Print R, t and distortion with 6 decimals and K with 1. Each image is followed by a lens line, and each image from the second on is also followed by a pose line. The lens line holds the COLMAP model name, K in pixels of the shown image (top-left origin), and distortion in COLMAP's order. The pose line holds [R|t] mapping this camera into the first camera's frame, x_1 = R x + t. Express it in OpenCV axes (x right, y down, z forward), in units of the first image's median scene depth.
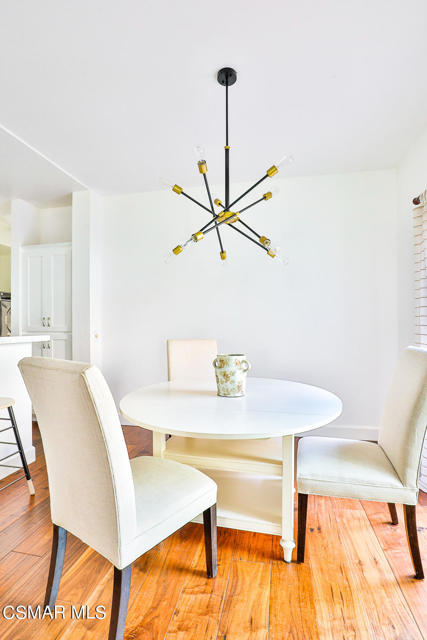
lens RADIAL K [[321.5, 0, 210.5], [0, 321.5, 328.8], [0, 0, 1]] dist [-0.027202, 0.000035]
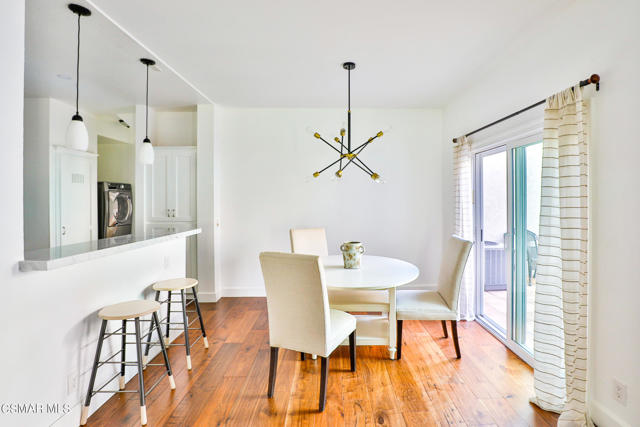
lens RADIAL K [[323.0, 0, 338.0], [0, 323.0, 202.2], [0, 0, 1]] dist [-0.003380, -0.000093]
pose [[0.972029, 0.001542, 0.234856, -0.396908], [-0.001824, 0.999998, 0.000981, -0.126803], [-0.234854, -0.001381, 0.972030, -0.571819]]
